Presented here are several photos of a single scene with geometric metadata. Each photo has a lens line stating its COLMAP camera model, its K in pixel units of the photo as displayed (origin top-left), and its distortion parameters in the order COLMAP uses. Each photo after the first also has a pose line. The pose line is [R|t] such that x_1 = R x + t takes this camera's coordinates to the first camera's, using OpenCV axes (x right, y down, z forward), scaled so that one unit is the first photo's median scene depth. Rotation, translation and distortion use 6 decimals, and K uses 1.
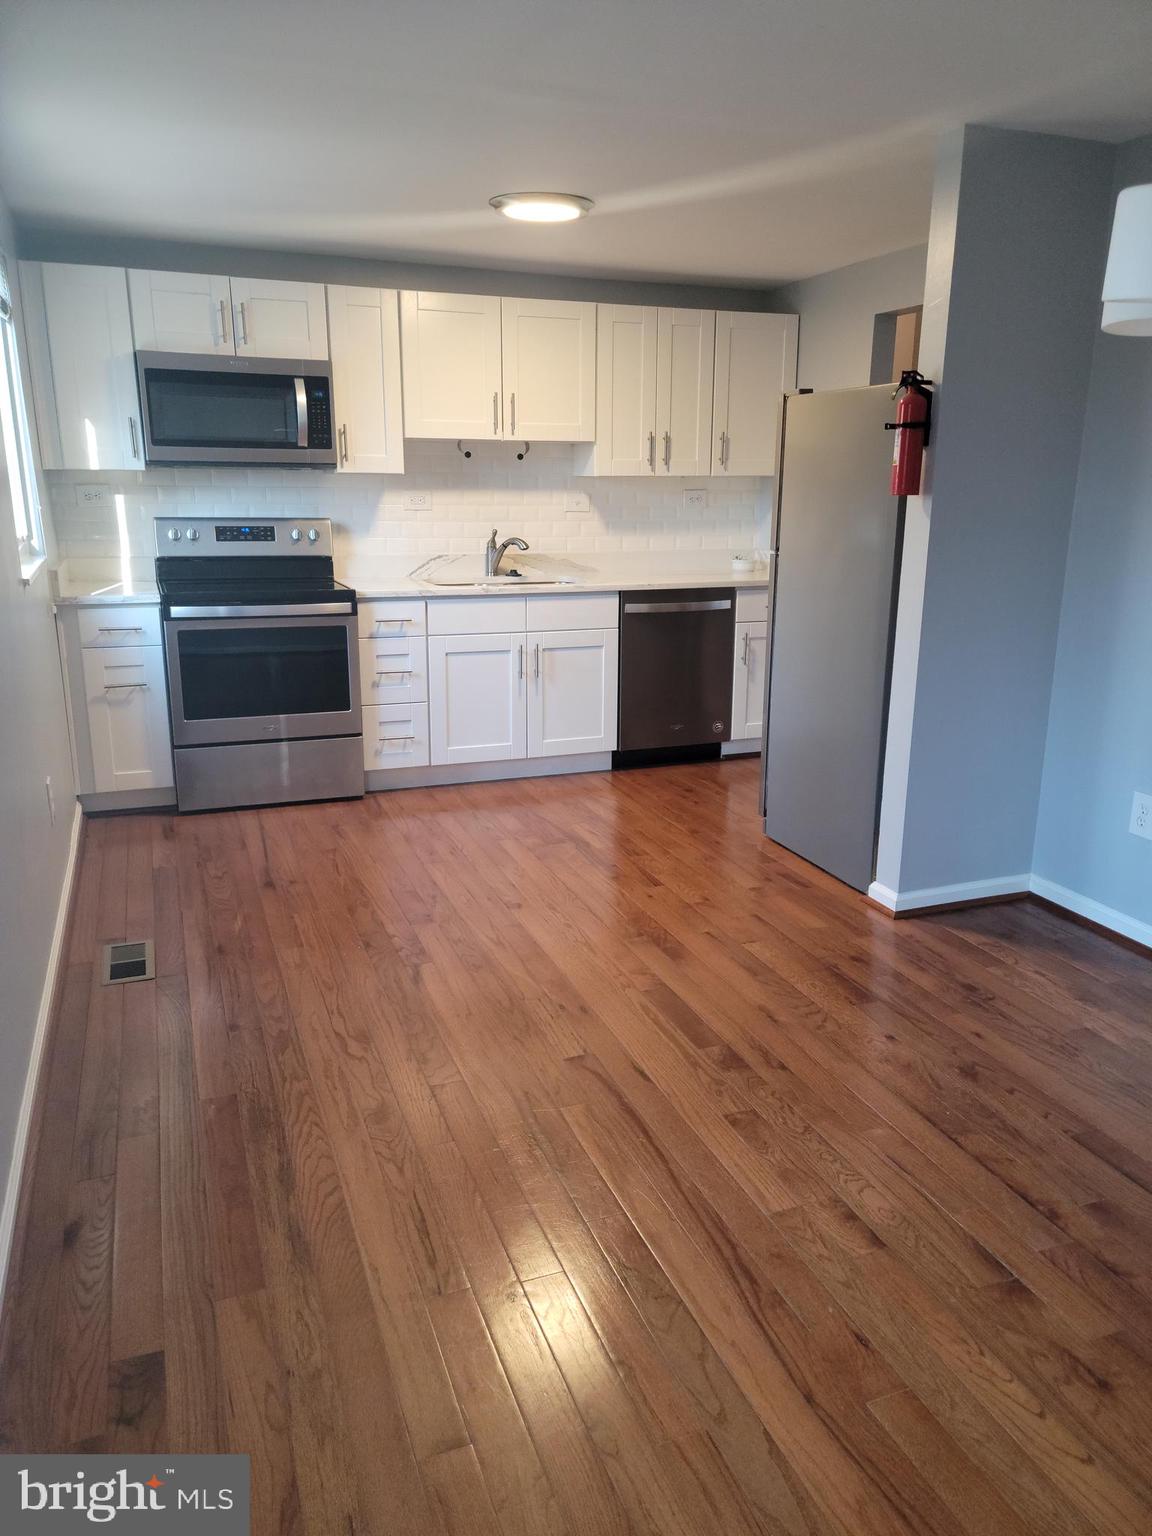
lens RADIAL K [[1144.4, 0, 595.6], [0, 1144.4, 760.7], [0, 0, 1]] dist [0.066367, -0.020066]
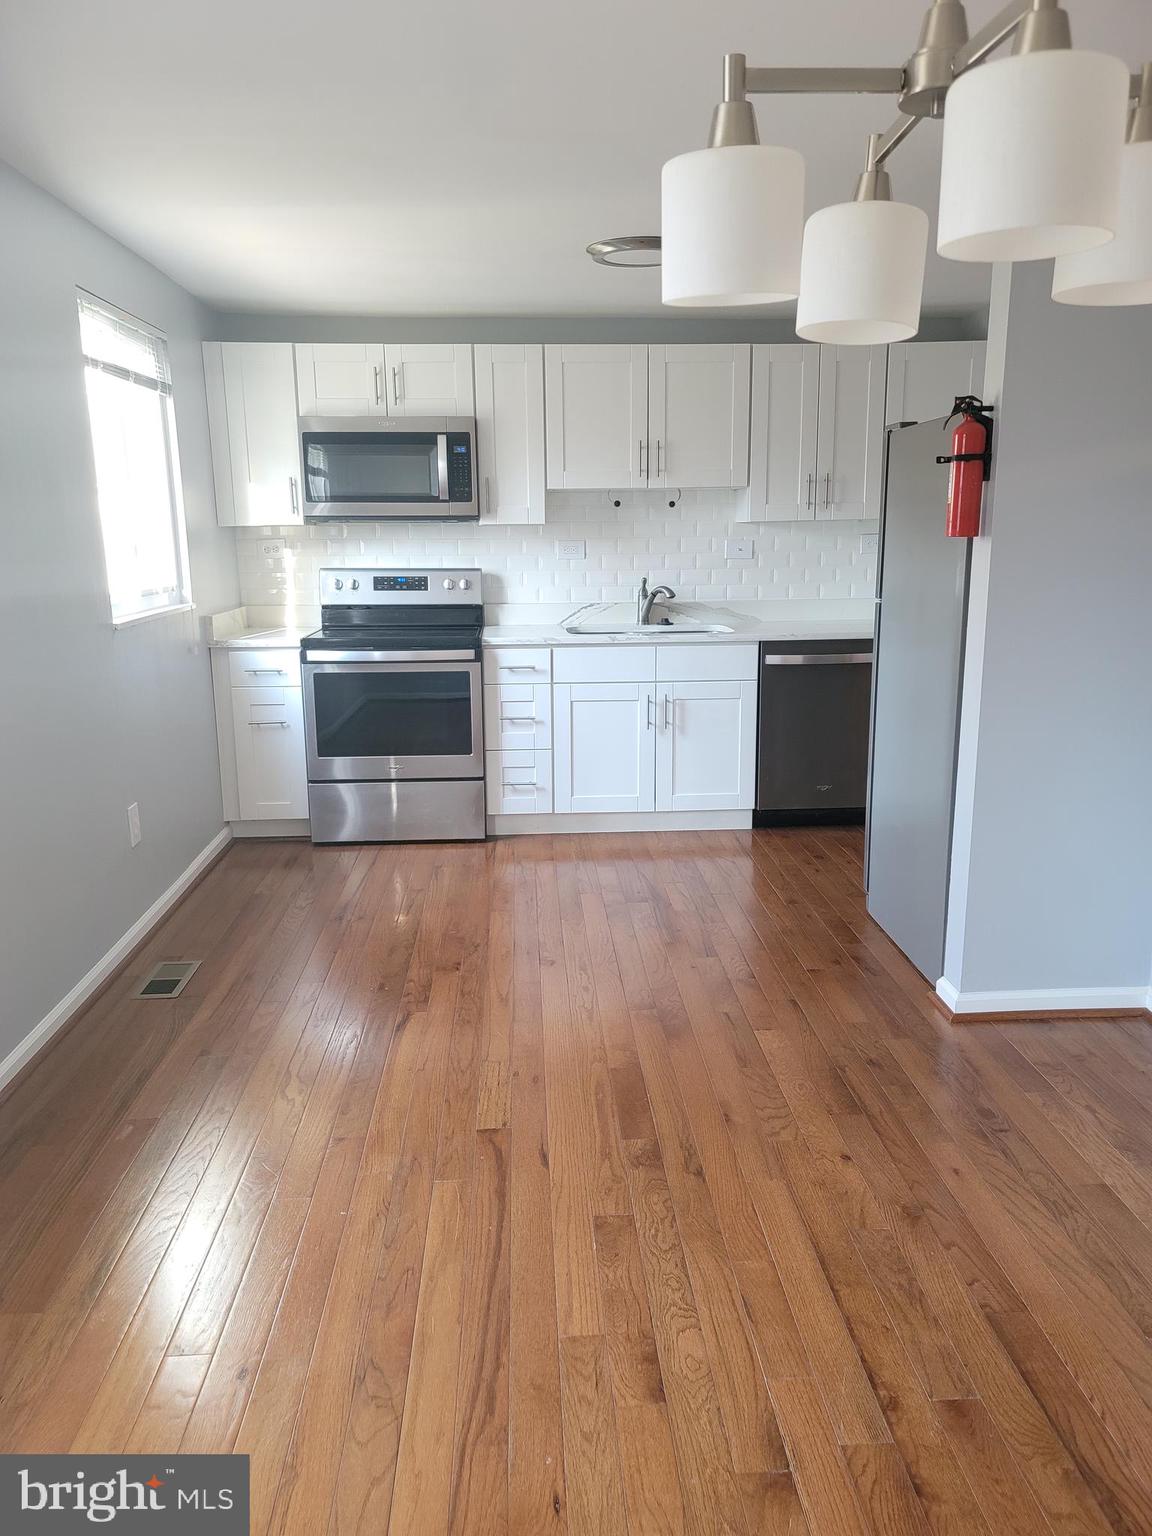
lens RADIAL K [[1144.4, 0, 585.2], [0, 1144.4, 773.9], [0, 0, 1]] dist [0.066367, -0.020066]
pose [[0.951250, 0.049101, -0.304487, 0.200166], [-0.057892, 0.998124, -0.019904, -0.012697], [0.302939, 0.036561, 0.952308, 0.063356]]
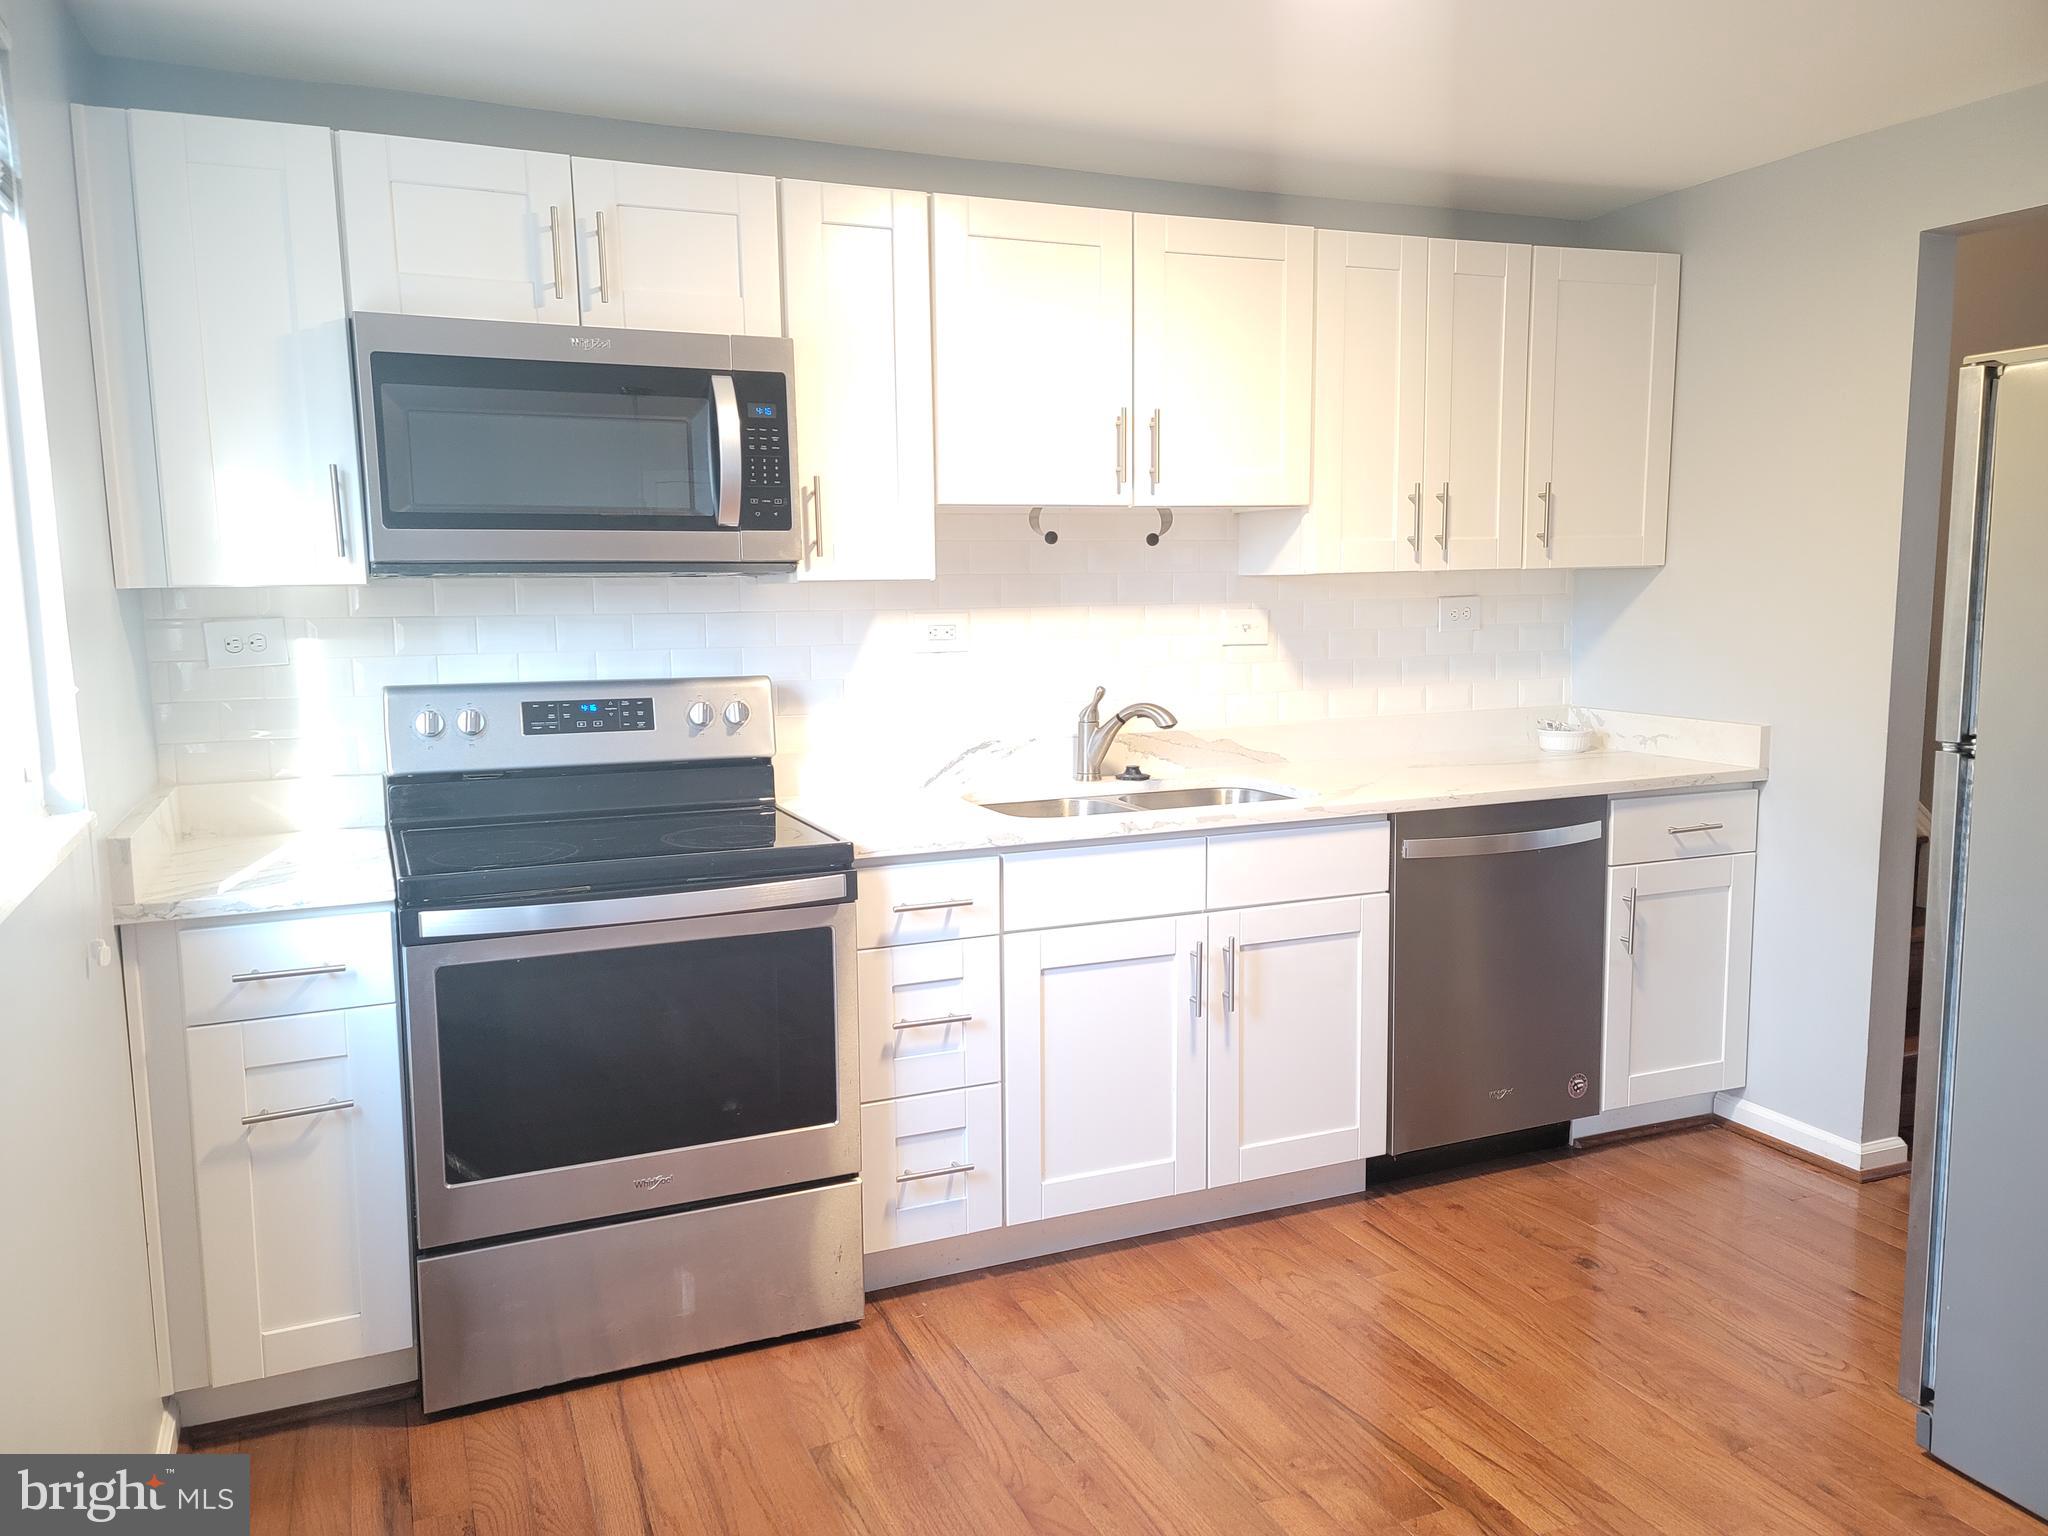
lens RADIAL K [[1525.9, 0, 1024.6], [0, 1525.9, 769.9], [0, 0, 1]] dist [0.066367, -0.020066]
pose [[0.999163, -0.023314, 0.033619, -0.166208], [0.027067, 0.992894, -0.115884, -0.109704], [-0.030678, 0.116697, 0.992694, 0.433777]]
